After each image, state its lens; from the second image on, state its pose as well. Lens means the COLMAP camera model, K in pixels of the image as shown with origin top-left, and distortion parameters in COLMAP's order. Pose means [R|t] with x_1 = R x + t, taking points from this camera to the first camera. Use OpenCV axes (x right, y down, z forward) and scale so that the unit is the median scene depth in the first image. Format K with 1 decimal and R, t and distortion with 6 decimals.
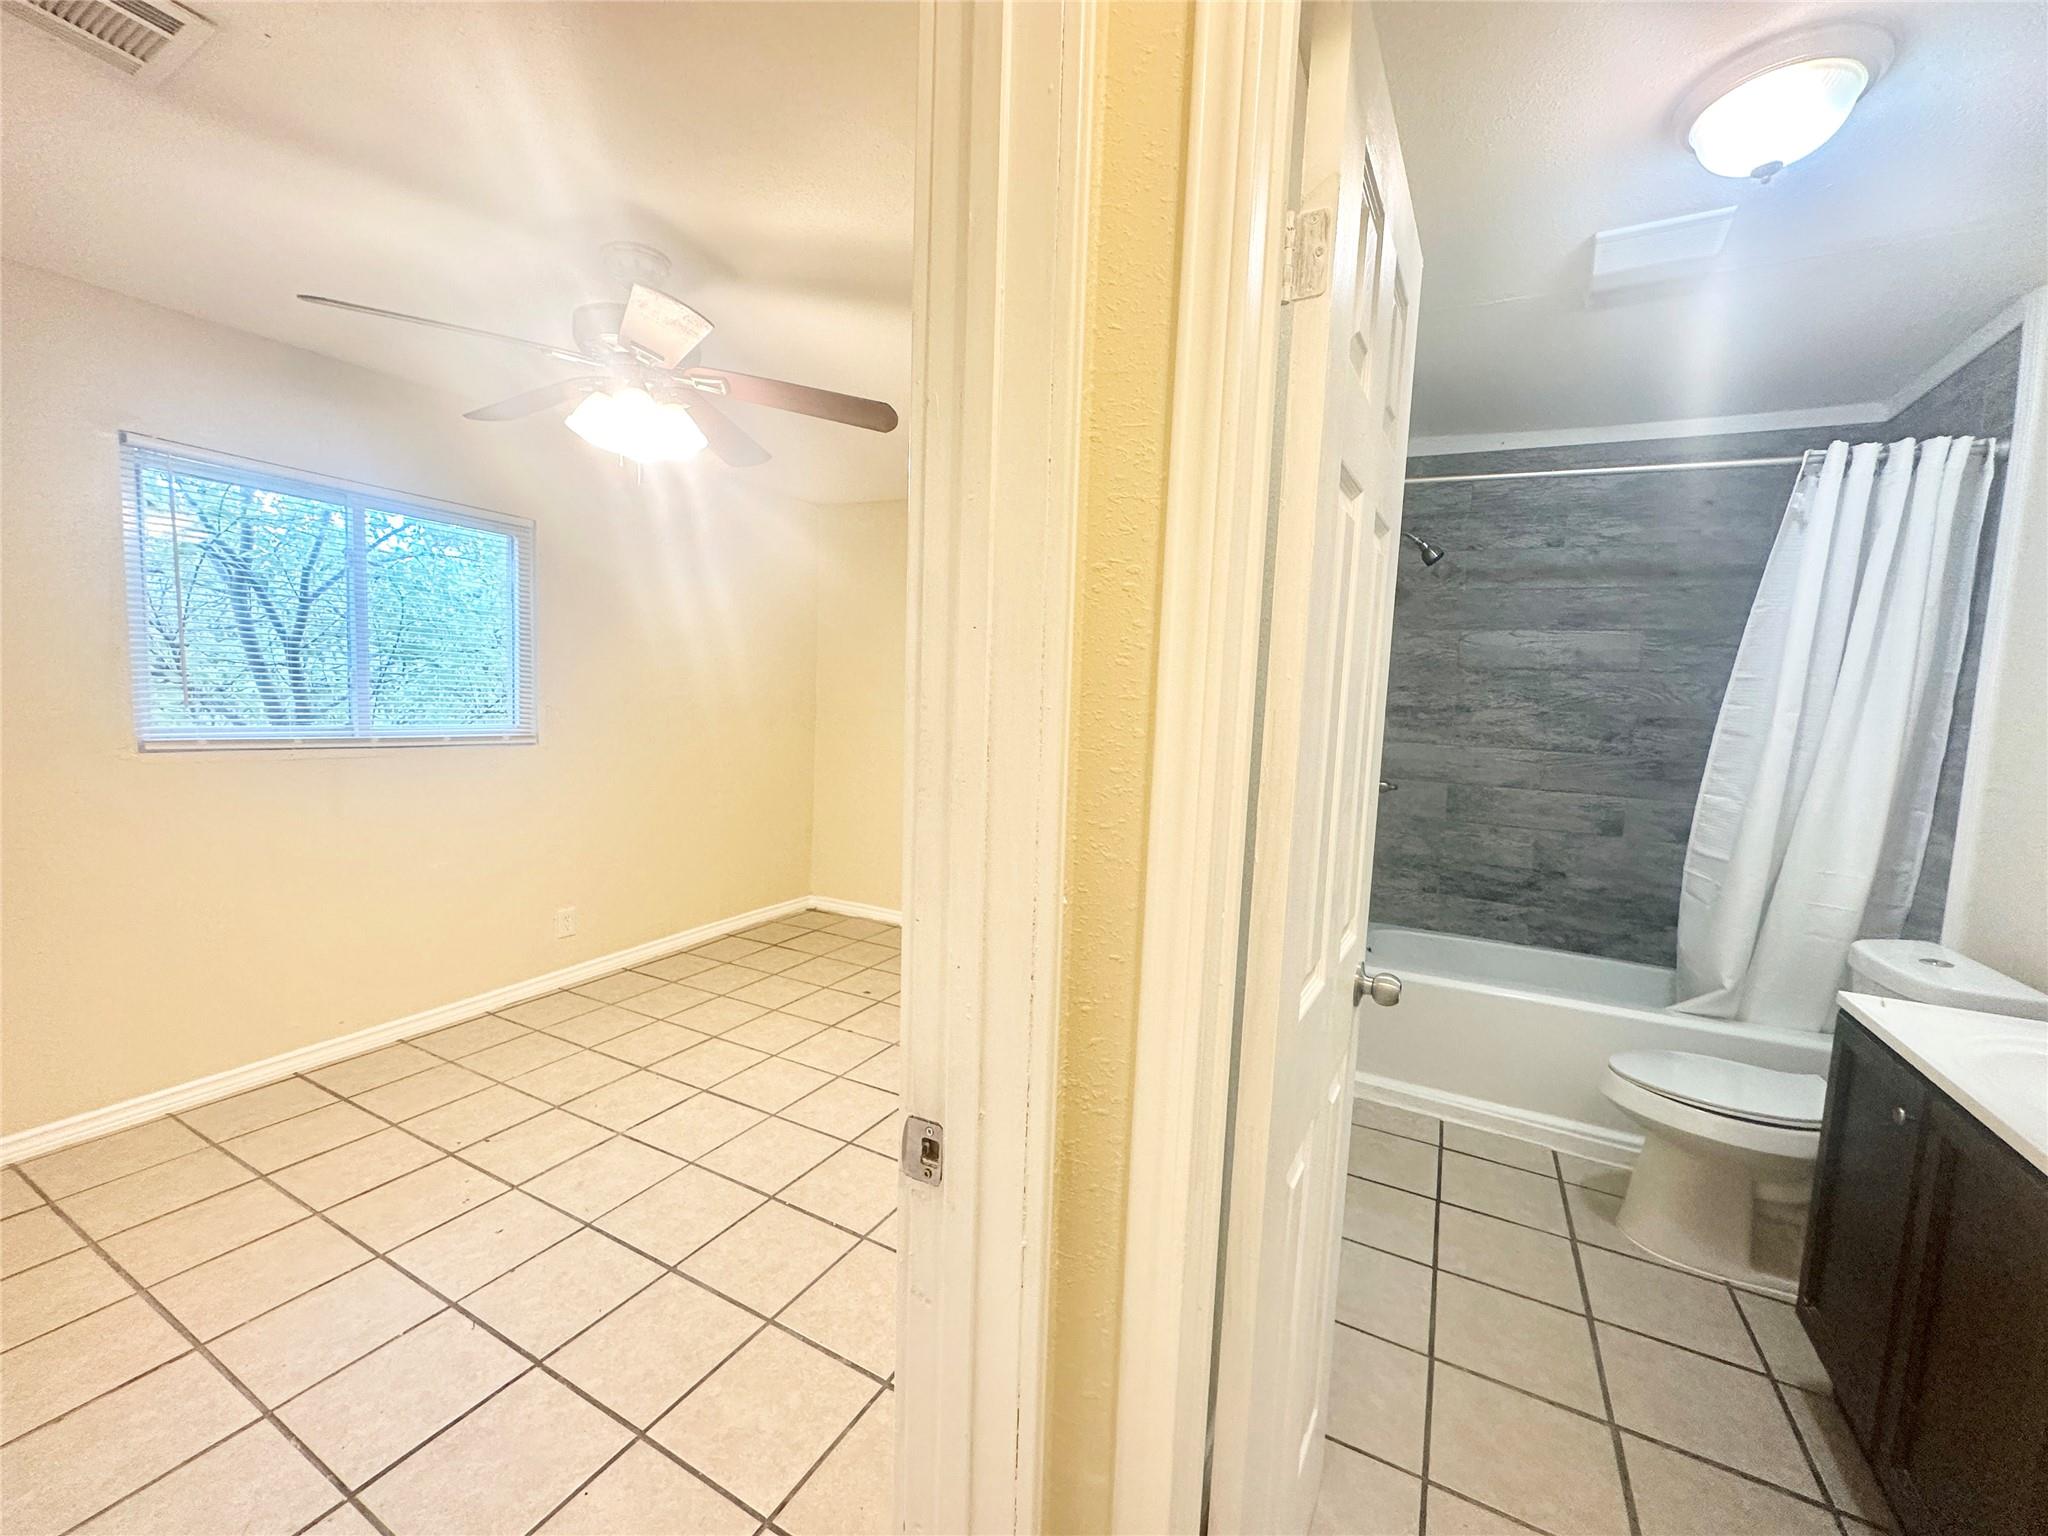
lens RADIAL K [[821.0, 0, 1022.1], [0, 821.0, 768.2], [0, 0, 1]] dist [-0.003507, 0.001055]
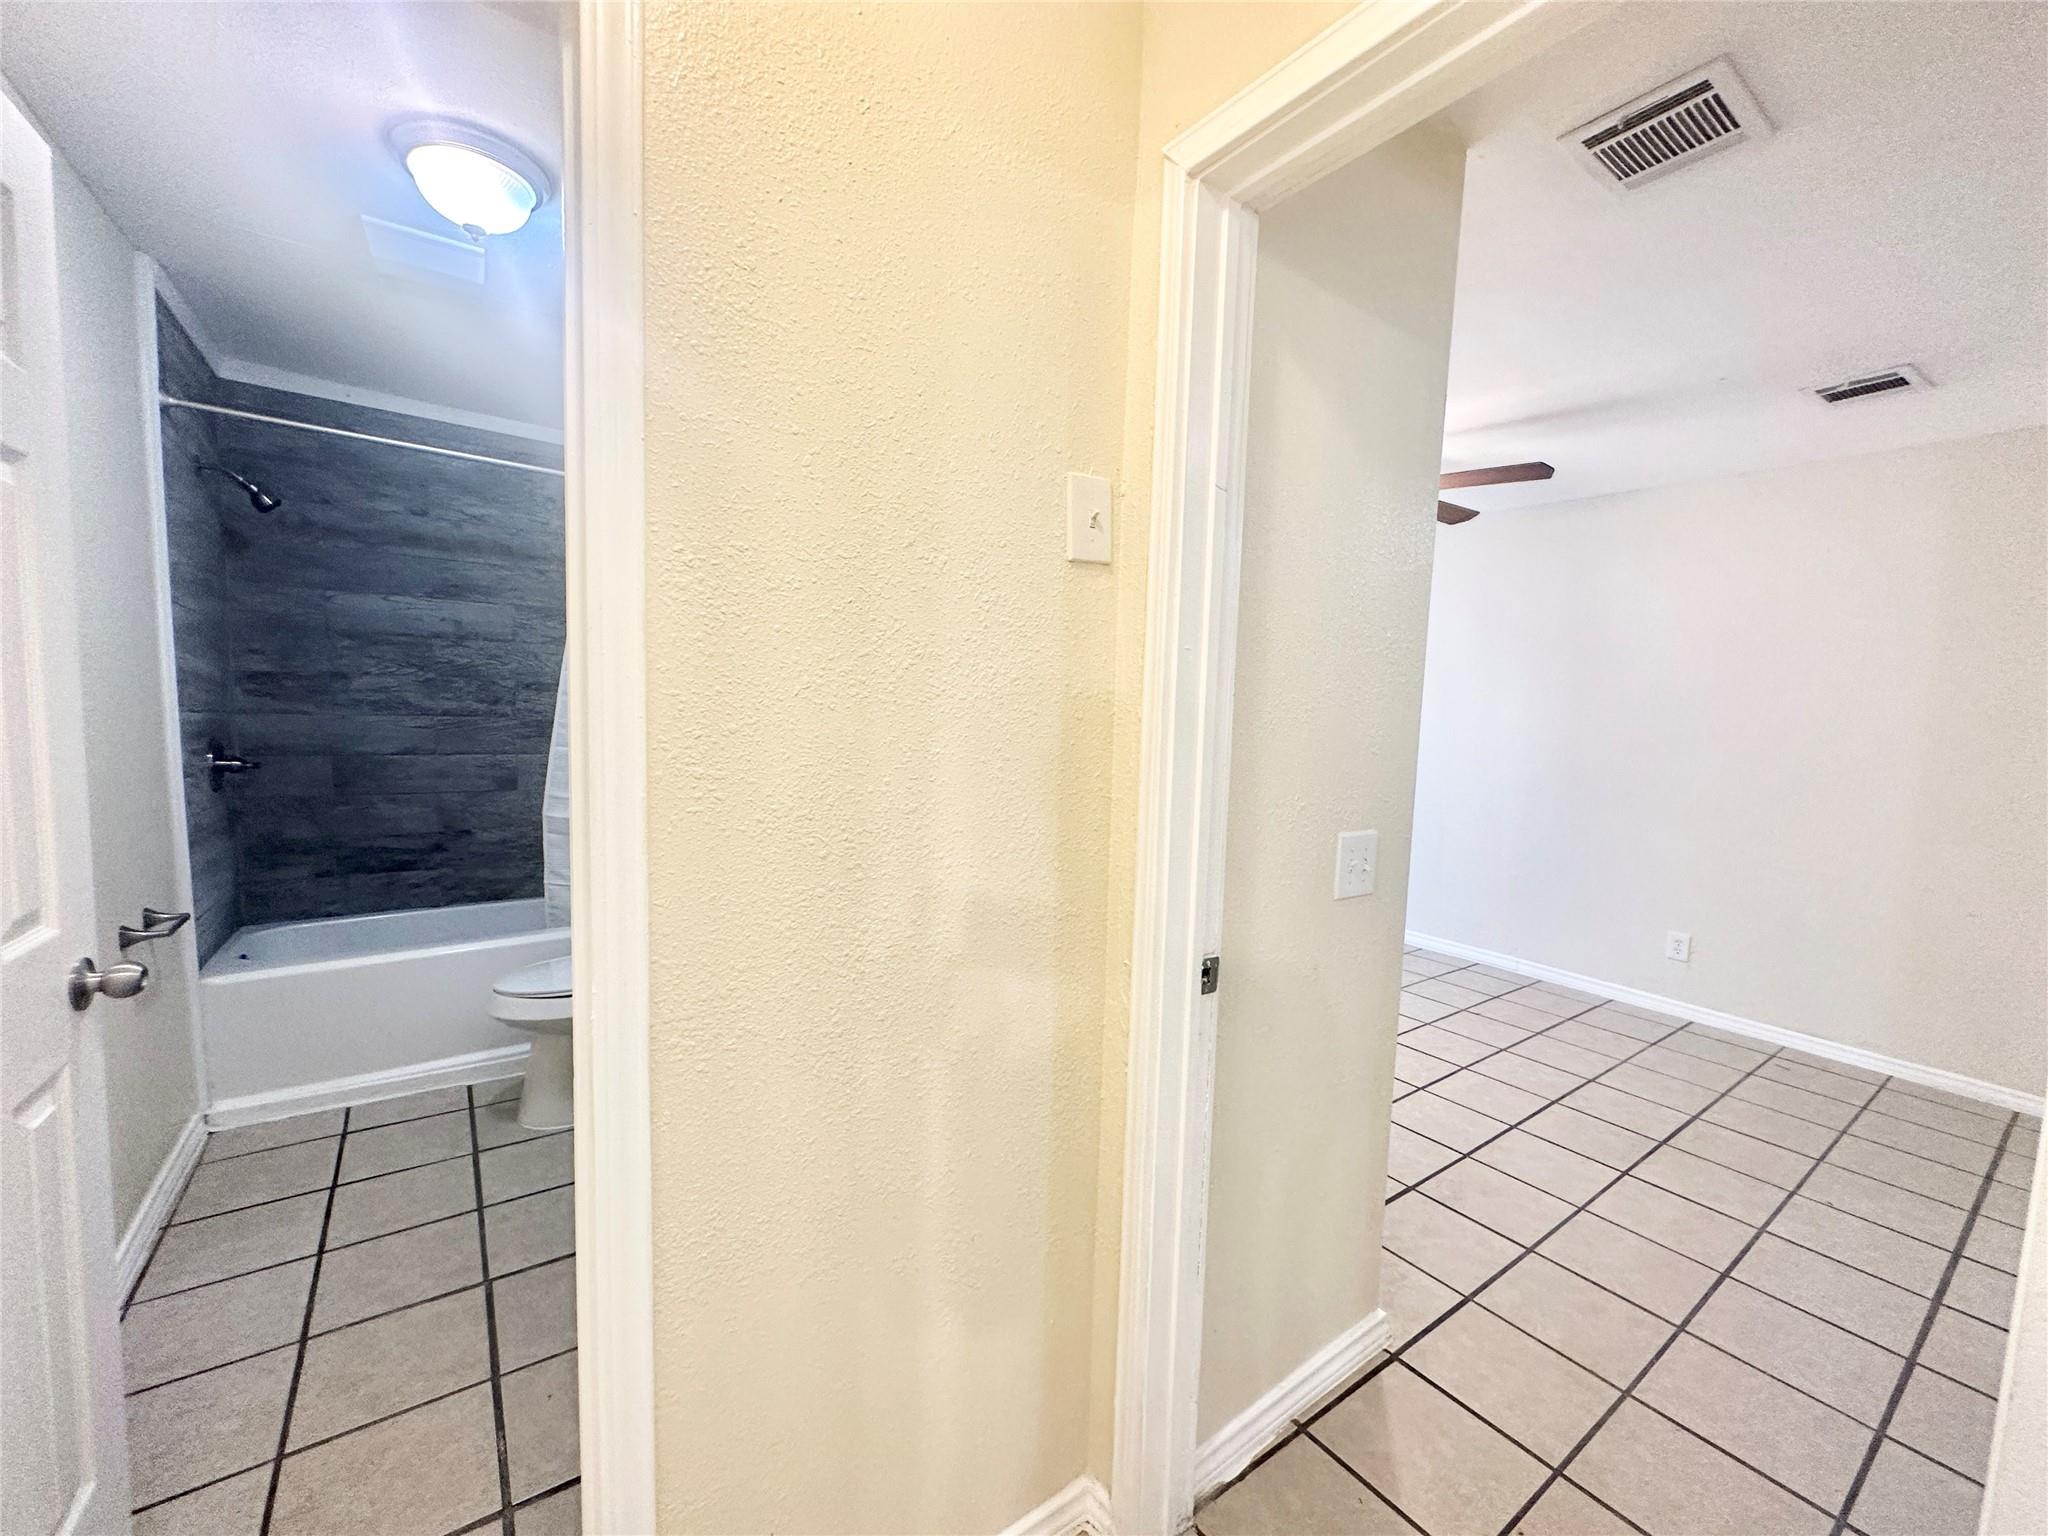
lens RADIAL K [[821.0, 0, 1020.0], [0, 821.0, 768.1], [0, 0, 1]] dist [-0.003507, 0.001055]
pose [[0.445008, -0.099806, 0.889948, 0.054165], [0.069502, 0.994622, 0.076791, 0.019625], [-0.892826, 0.027680, 0.449551, -0.143328]]
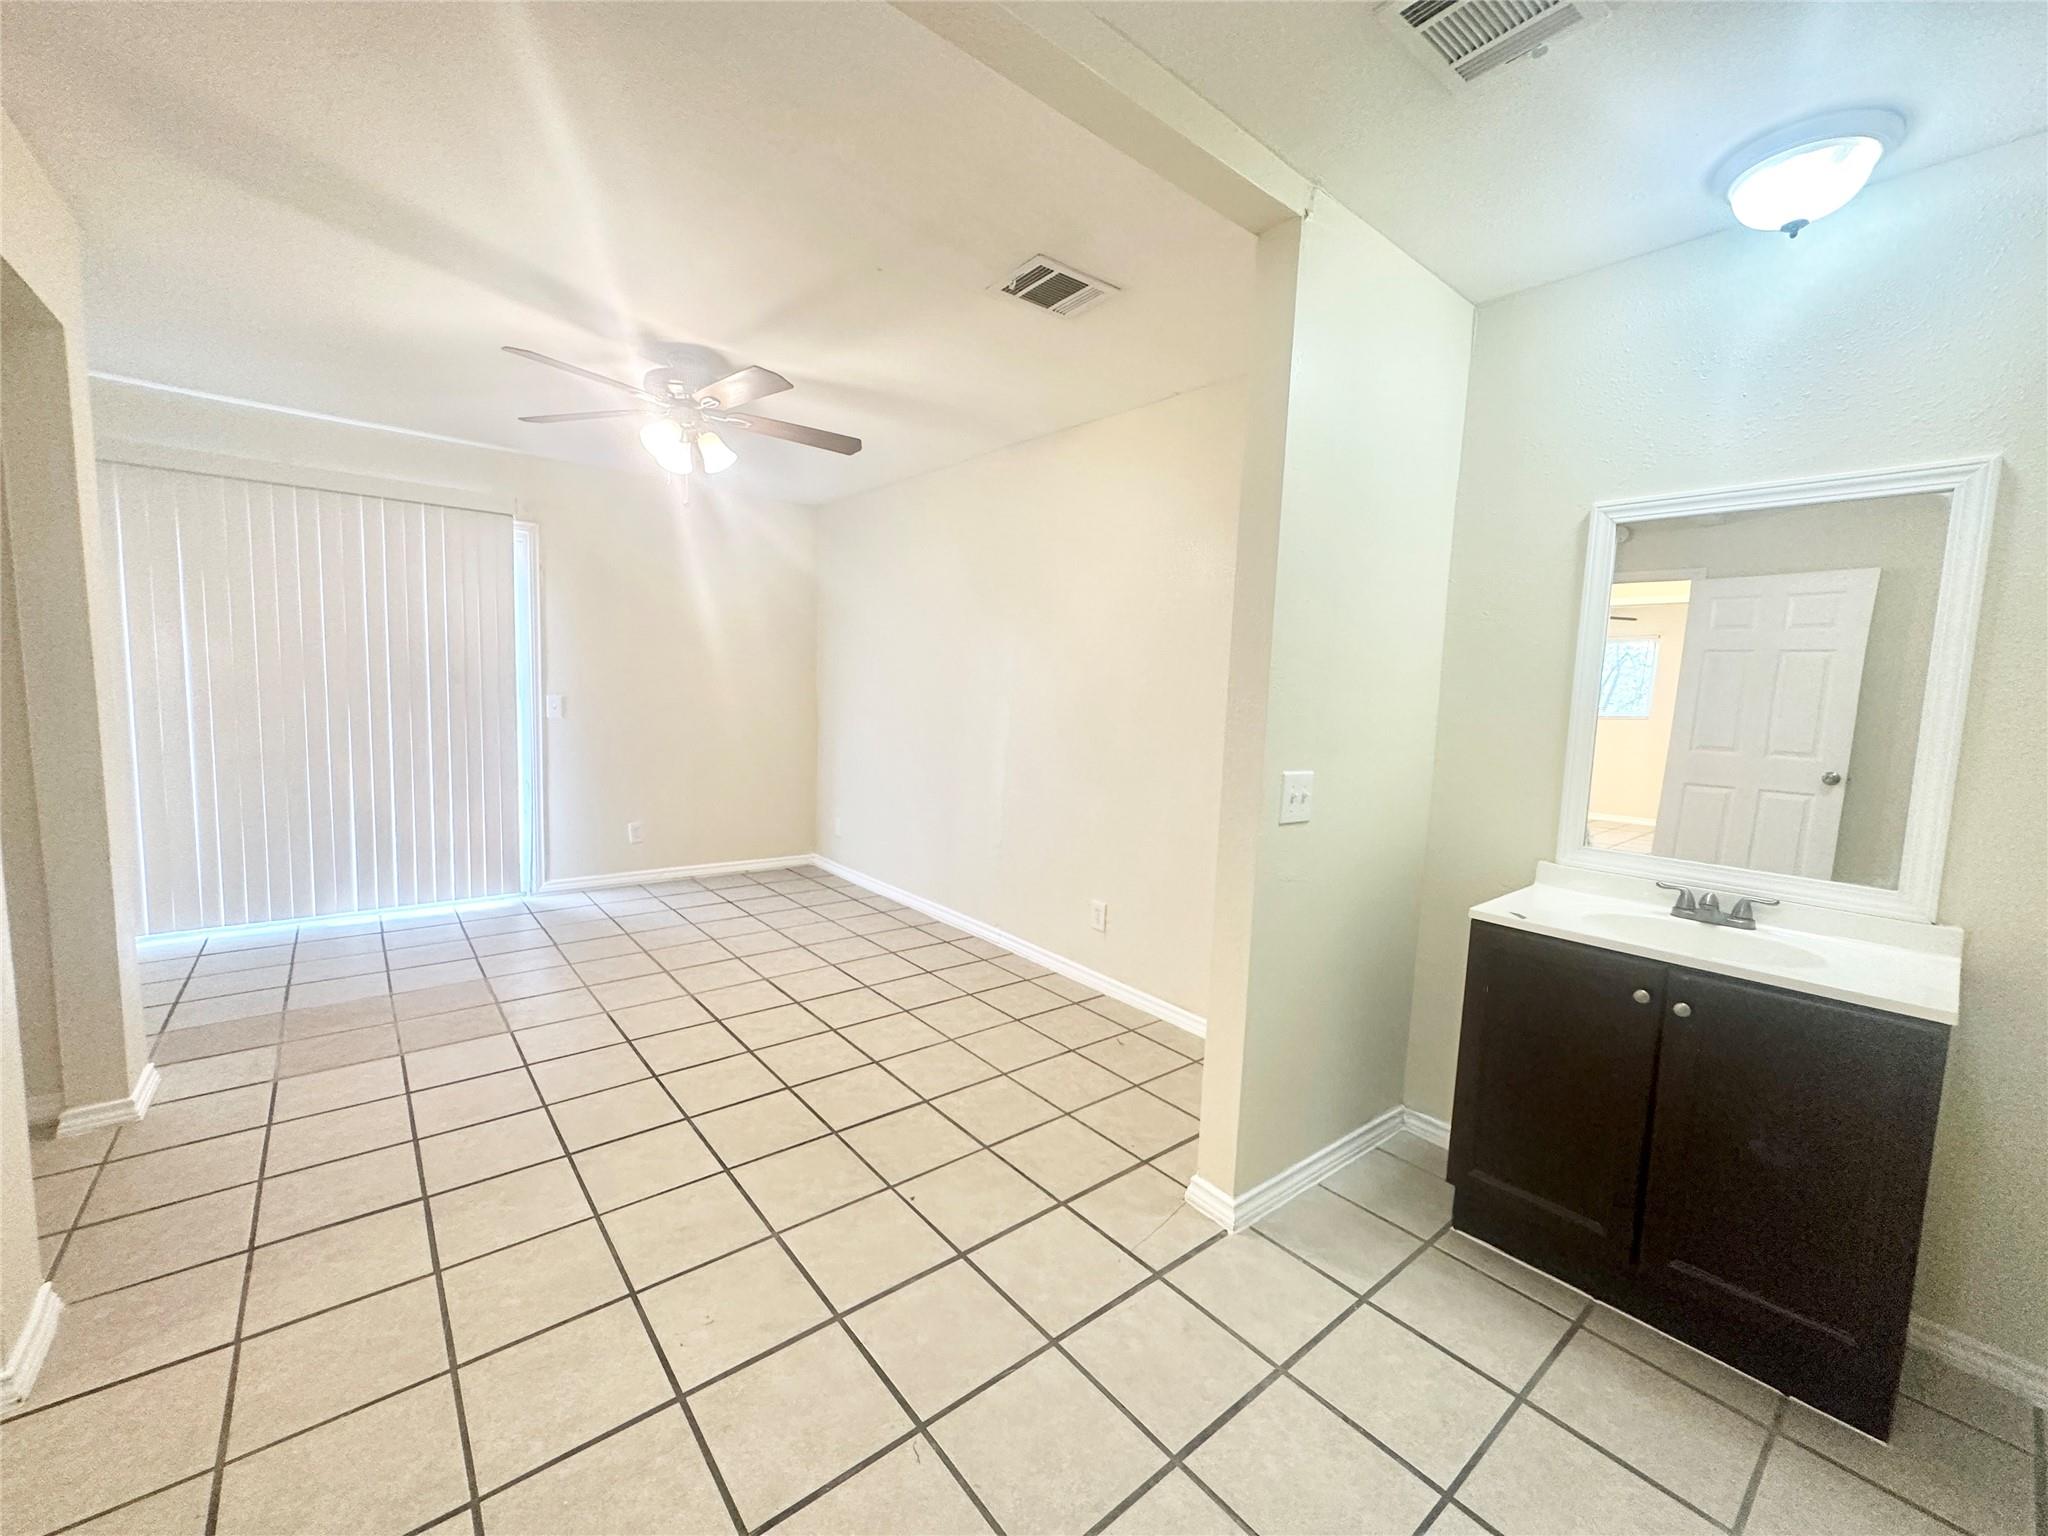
lens RADIAL K [[821.0, 0, 1021.8], [0, 821.0, 766.9], [0, 0, 1]] dist [-0.003507, 0.001055]
pose [[0.376823, -0.118942, 0.918617, 0.562732], [0.059199, 0.992786, 0.104262, 0.130307], [-0.924392, 0.015093, 0.381146, -0.942975]]
